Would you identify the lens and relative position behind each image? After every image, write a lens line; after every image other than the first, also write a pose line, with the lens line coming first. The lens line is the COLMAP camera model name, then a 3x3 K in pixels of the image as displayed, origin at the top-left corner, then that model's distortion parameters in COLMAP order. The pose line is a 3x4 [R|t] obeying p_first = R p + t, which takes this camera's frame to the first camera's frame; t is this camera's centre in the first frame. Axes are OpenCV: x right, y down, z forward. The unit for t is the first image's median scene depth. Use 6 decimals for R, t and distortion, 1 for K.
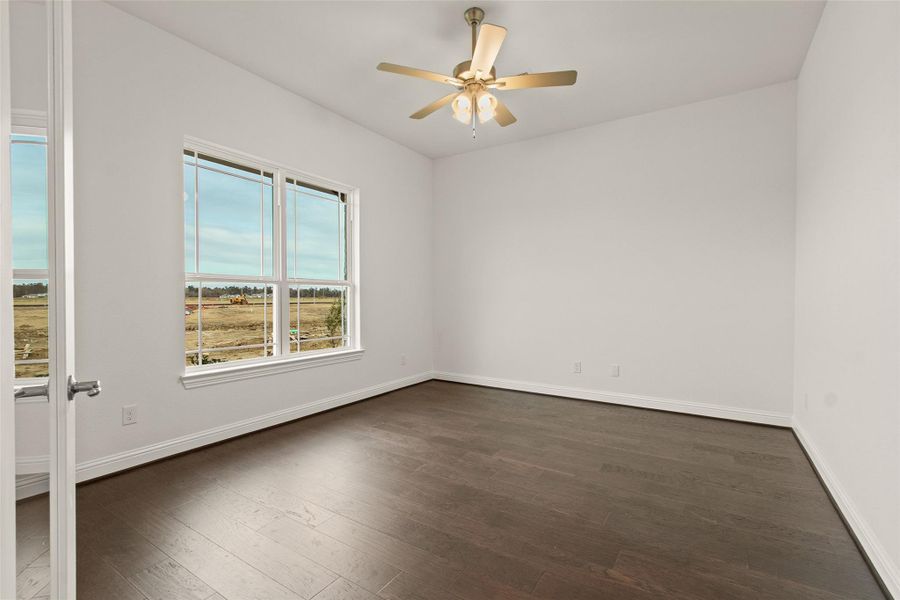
lens RADIAL K [[417.3, 0, 449.5], [0, 417.3, 302.7], [0, 0, 1]] dist [0.006003, -0.002303]
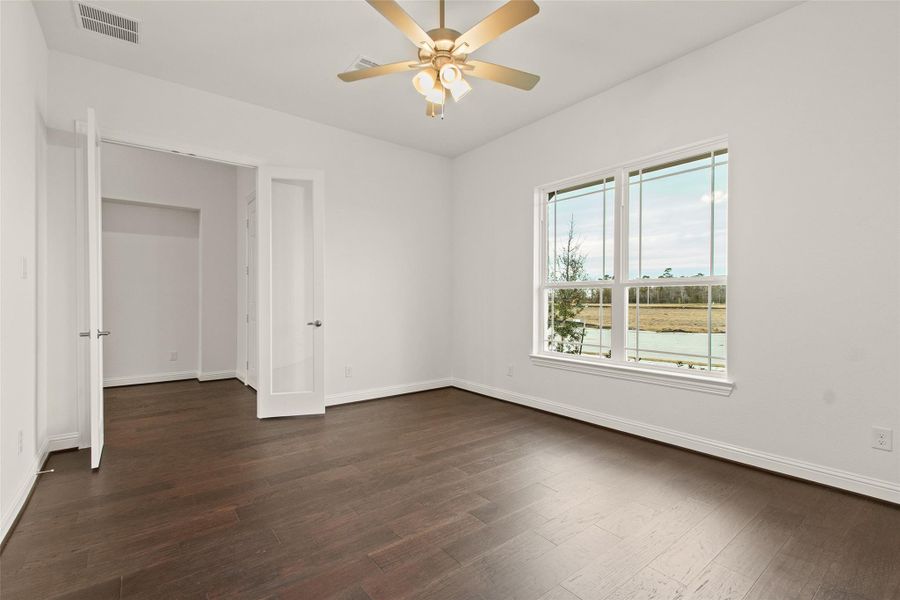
lens RADIAL K [[417.3, 0, 446.9], [0, 417.3, 301.9], [0, 0, 1]] dist [0.006003, -0.002303]
pose [[-0.349320, 0.002688, -0.937000, 0.659260], [-0.014877, 0.999854, 0.008414, -0.011982], [0.936886, 0.016879, -0.349229, 0.989113]]
